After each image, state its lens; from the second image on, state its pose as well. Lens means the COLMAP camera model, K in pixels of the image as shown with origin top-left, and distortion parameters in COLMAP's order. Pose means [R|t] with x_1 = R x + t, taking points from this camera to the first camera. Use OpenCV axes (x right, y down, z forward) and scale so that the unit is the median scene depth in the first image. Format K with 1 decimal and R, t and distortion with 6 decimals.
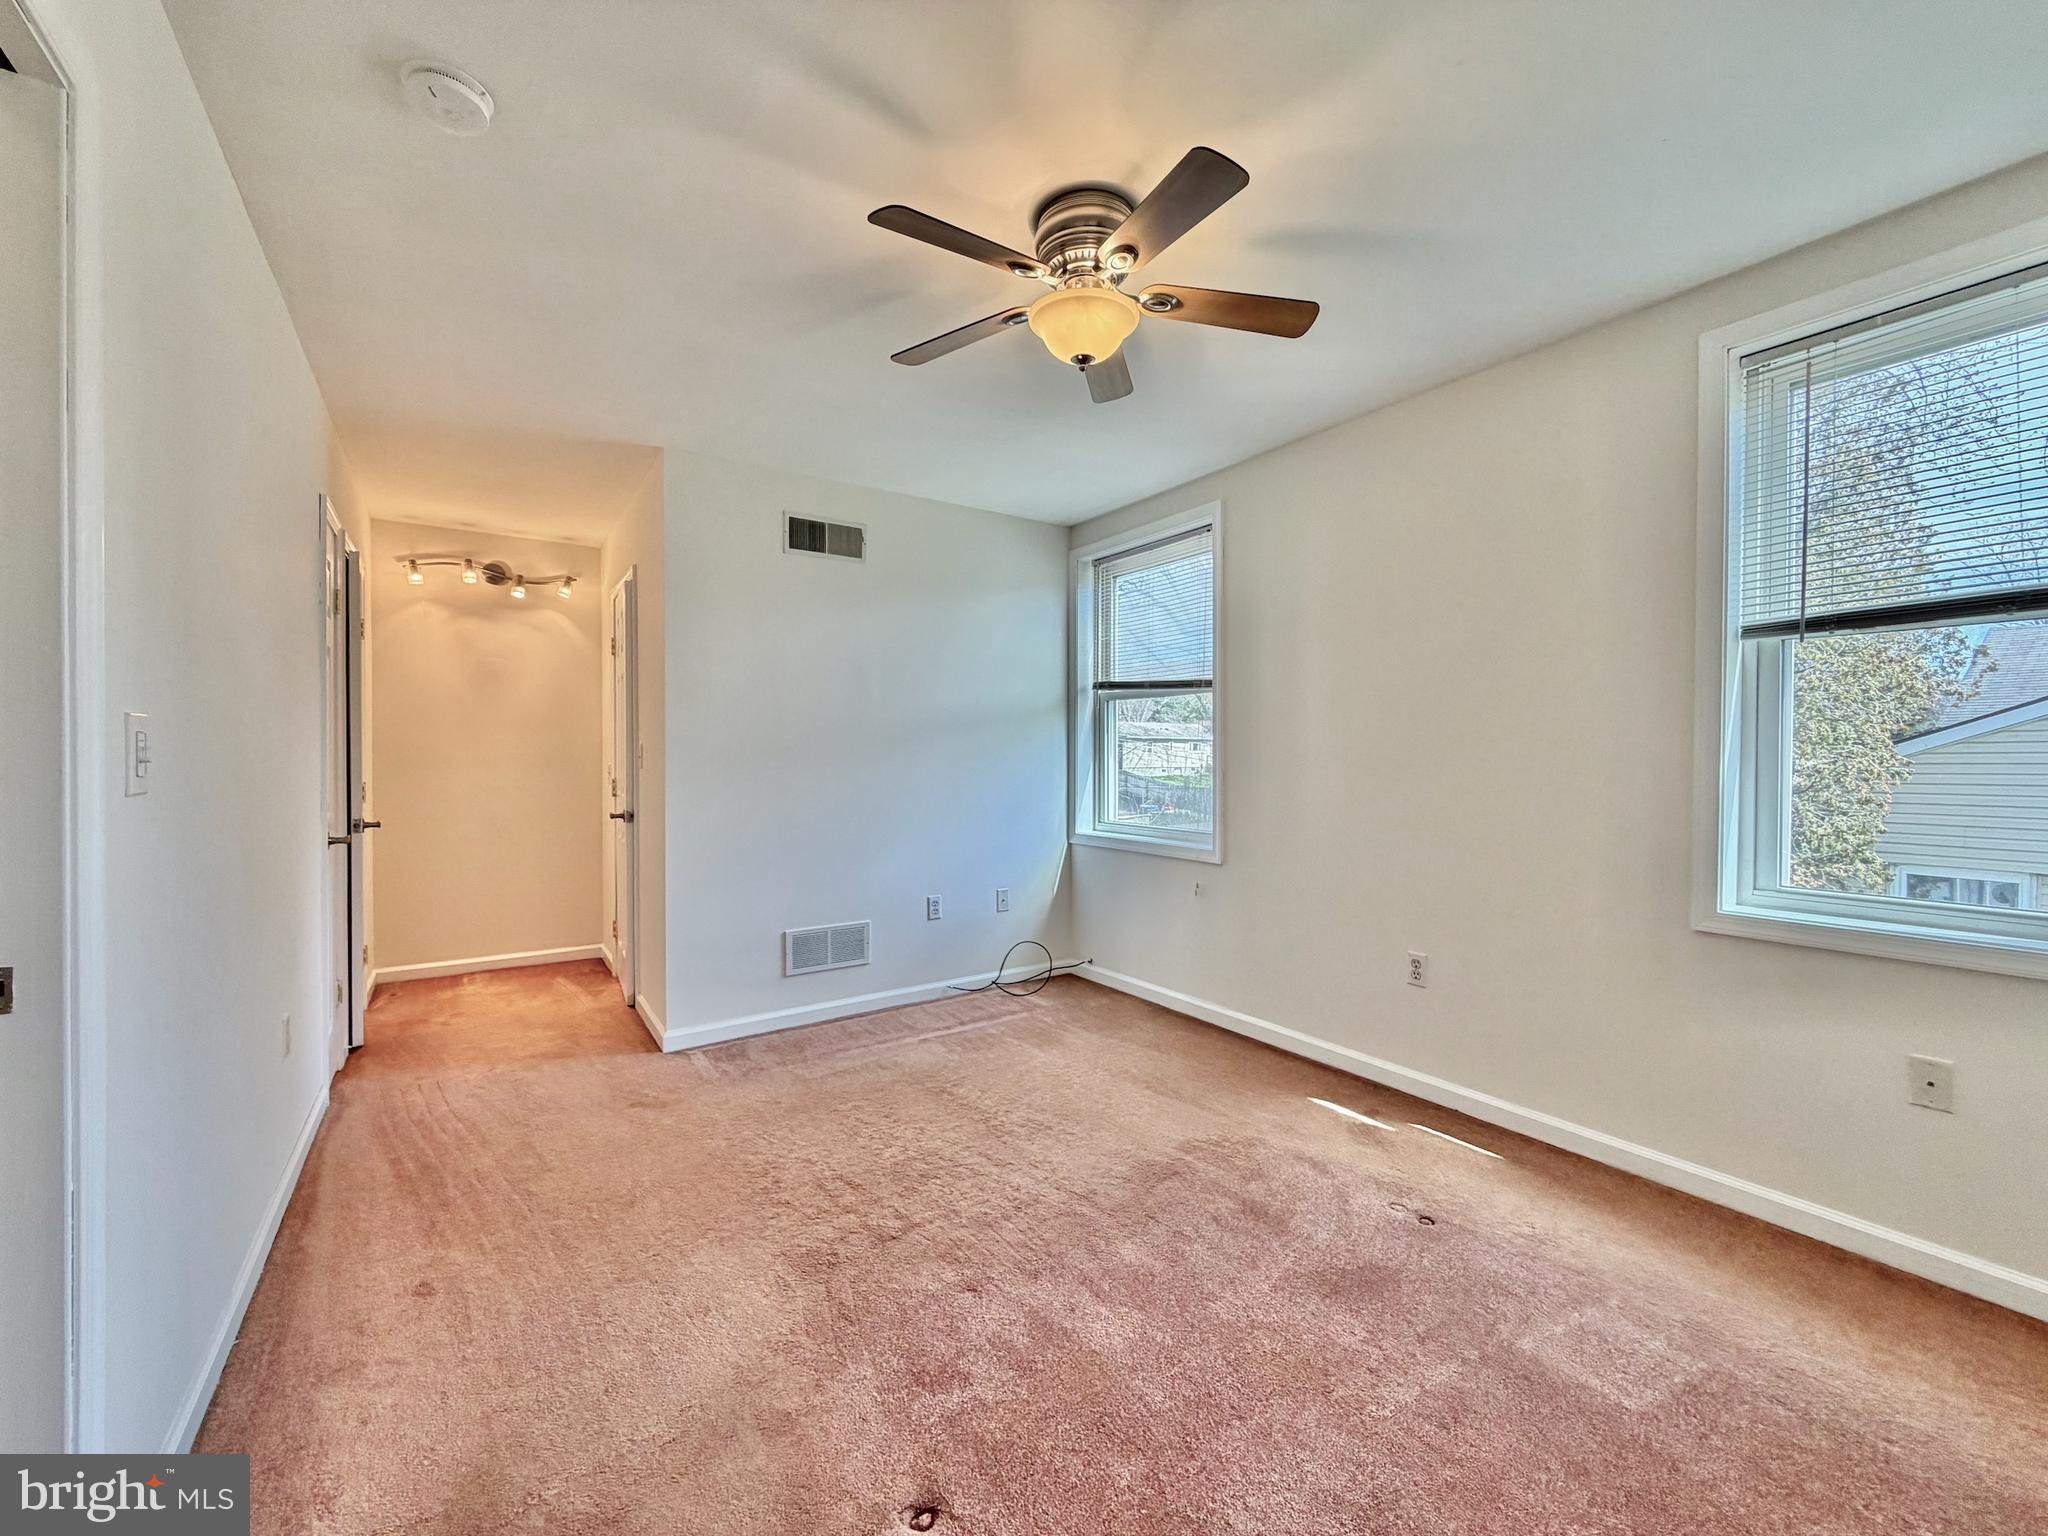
lens RADIAL K [[818.7, 0, 1028.0], [0, 818.7, 755.7], [0, 0, 1]] dist [0.000458, -0.000176]
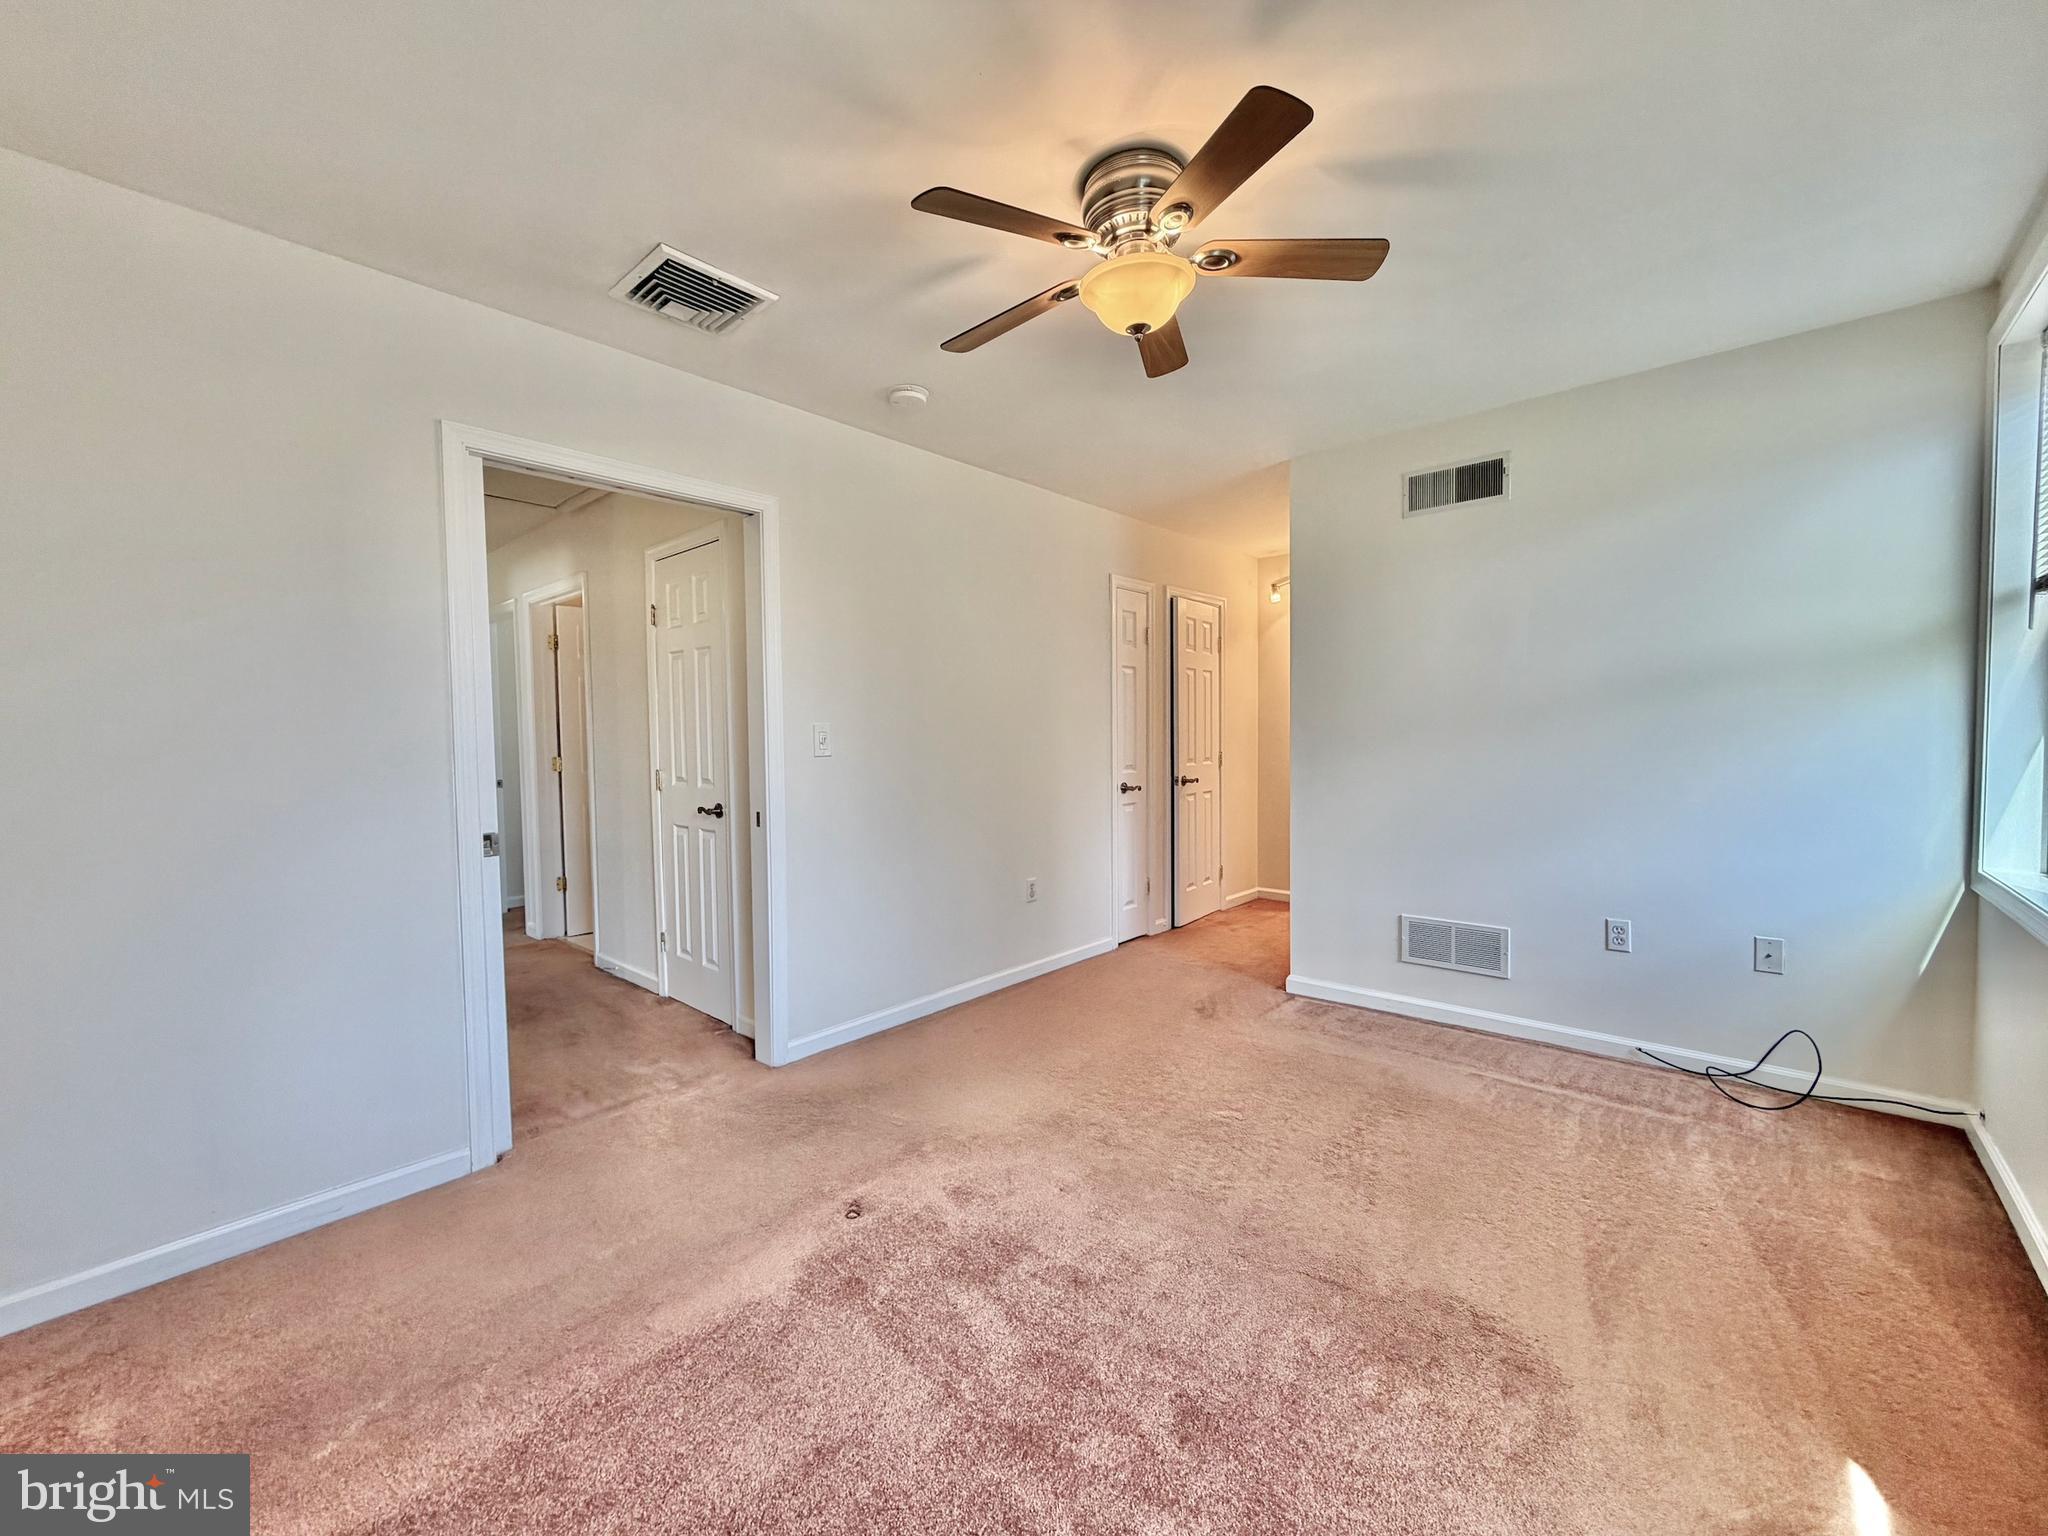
lens RADIAL K [[818.7, 0, 1013.6], [0, 818.7, 754.3], [0, 0, 1]] dist [0.000458, -0.000176]
pose [[0.234066, 0.021968, -0.971972, 0.526487], [0.013119, 0.999582, 0.025751, -0.004296], [0.972132, -0.018779, 0.233680, 0.335586]]
